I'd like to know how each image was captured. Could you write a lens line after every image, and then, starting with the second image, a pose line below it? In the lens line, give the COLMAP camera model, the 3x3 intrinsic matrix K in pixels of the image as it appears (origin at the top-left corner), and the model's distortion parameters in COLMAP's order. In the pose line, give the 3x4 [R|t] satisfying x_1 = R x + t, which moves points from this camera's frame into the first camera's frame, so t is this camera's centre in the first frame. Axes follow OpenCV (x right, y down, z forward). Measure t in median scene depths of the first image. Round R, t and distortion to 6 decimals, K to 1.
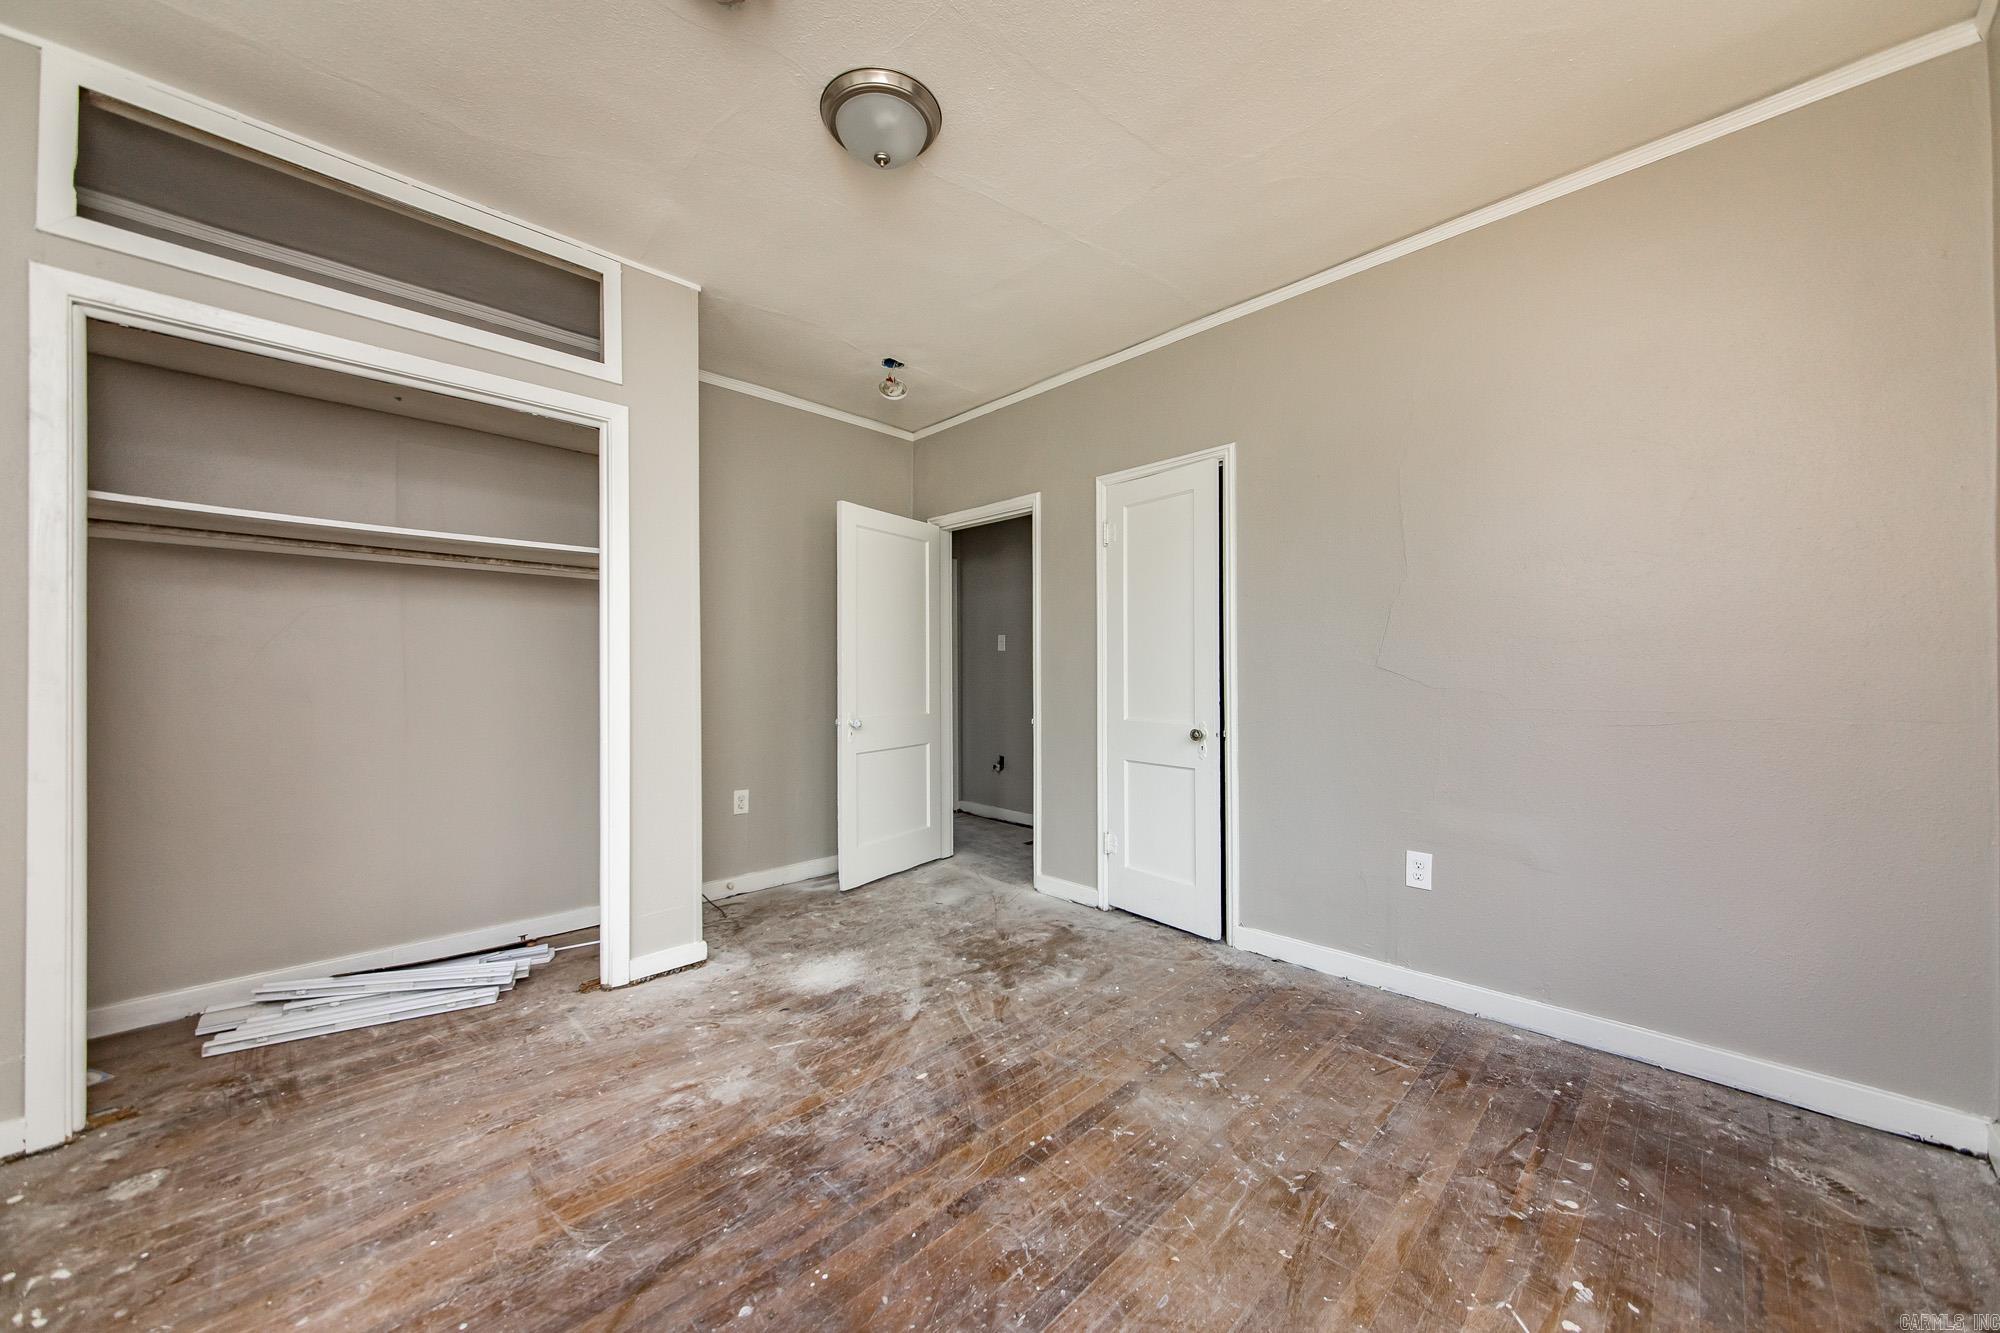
lens RADIAL K [[719.8, 0, 999.2], [0, 719.8, 668.5], [0, 0, 1]] dist [-0.000160, -0.000052]
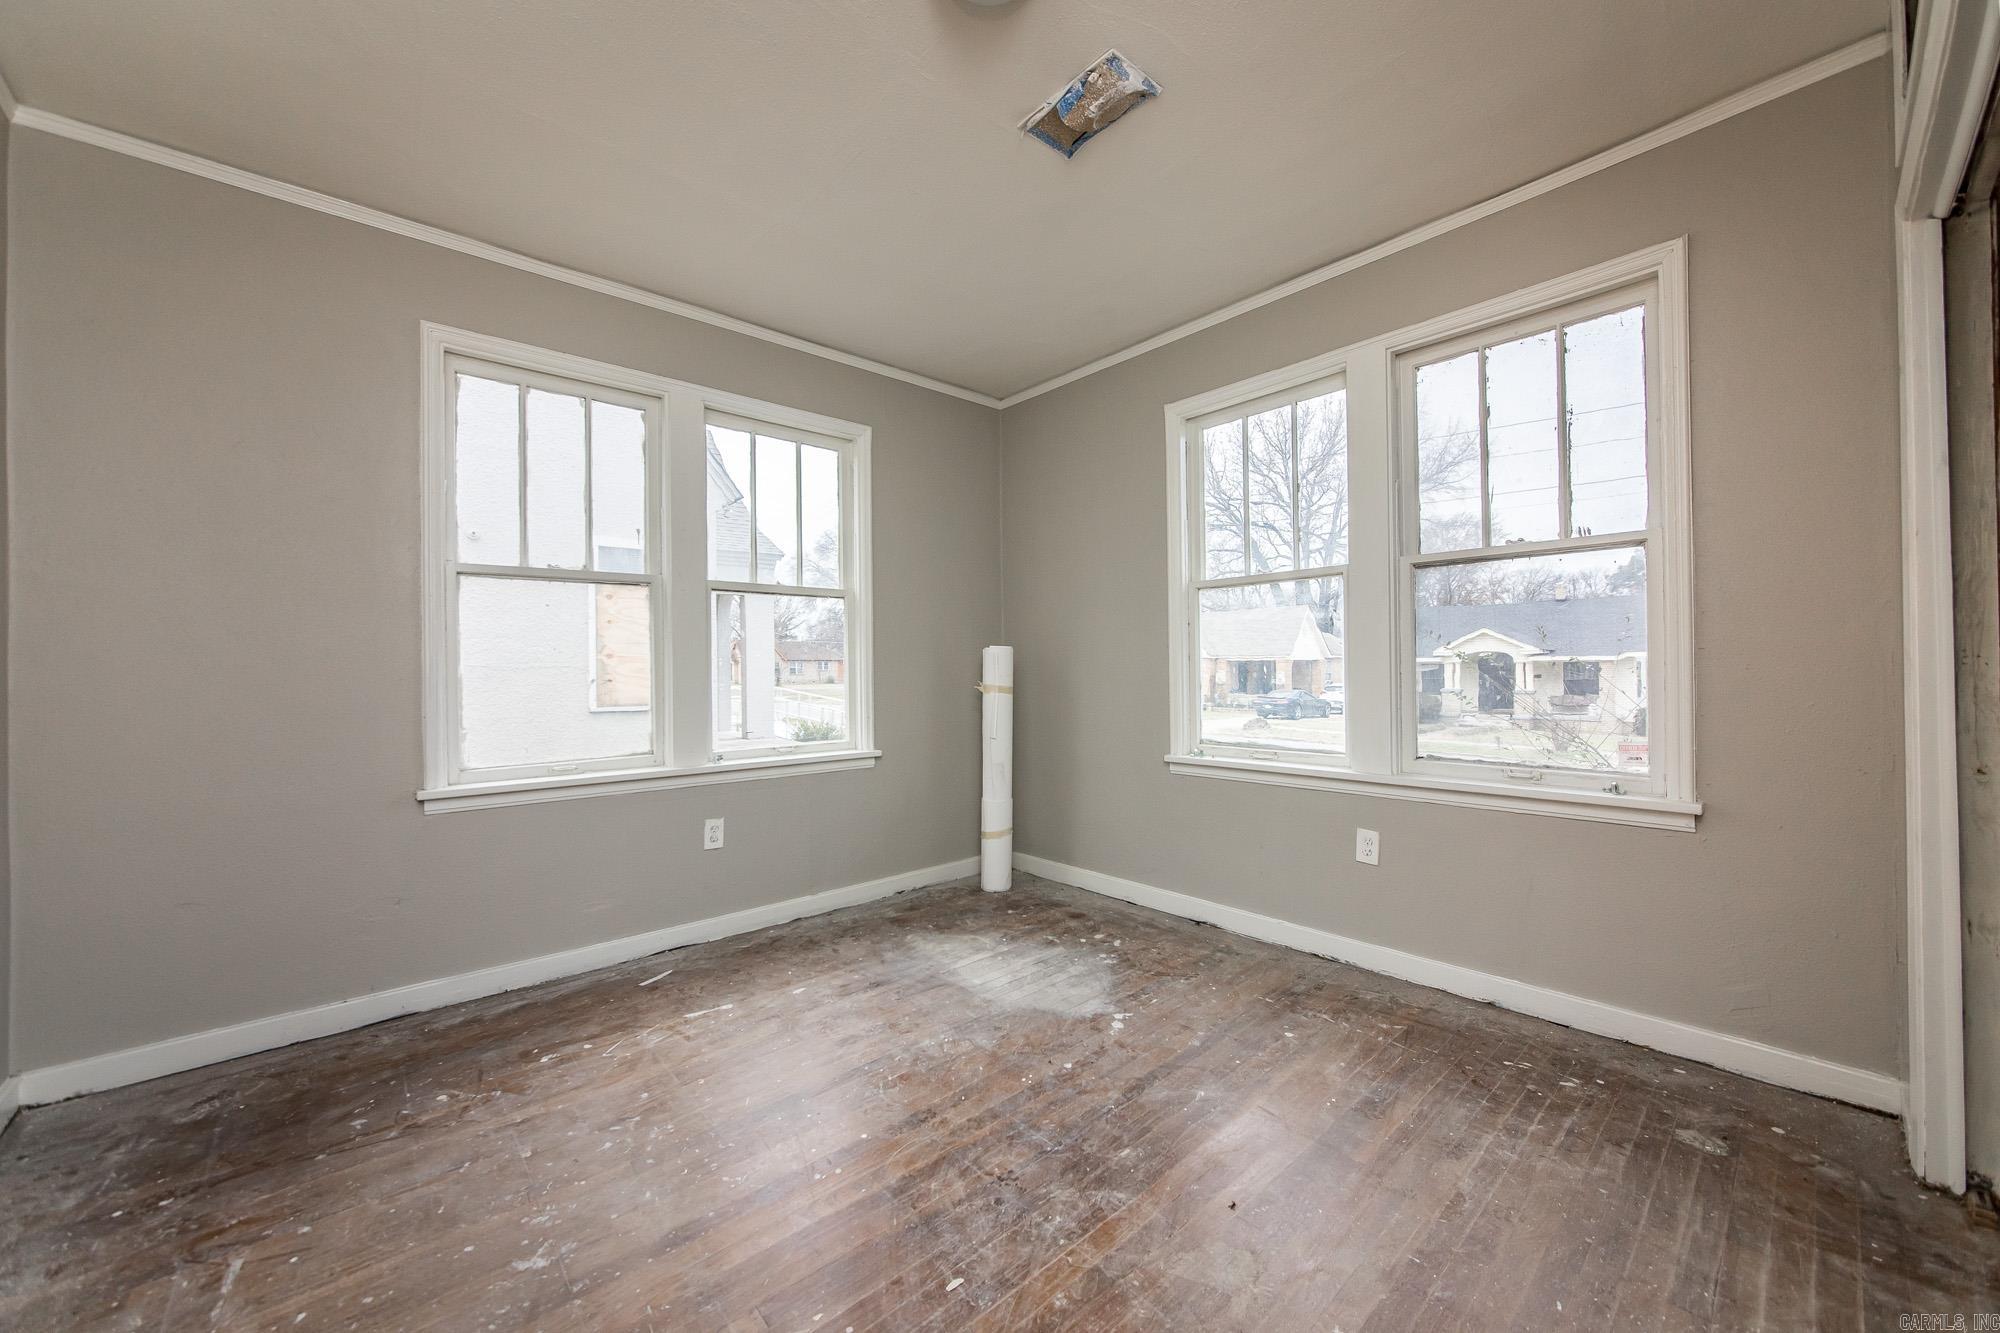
lens RADIAL K [[719.8, 0, 1001.4], [0, 719.8, 665.9], [0, 0, 1]] dist [-0.000160, -0.000052]
pose [[-0.998488, 0.016891, 0.052314, -0.233921], [0.016558, 0.999840, -0.006784, 0.014933], [-0.052420, -0.005908, -0.998608, 2.001184]]
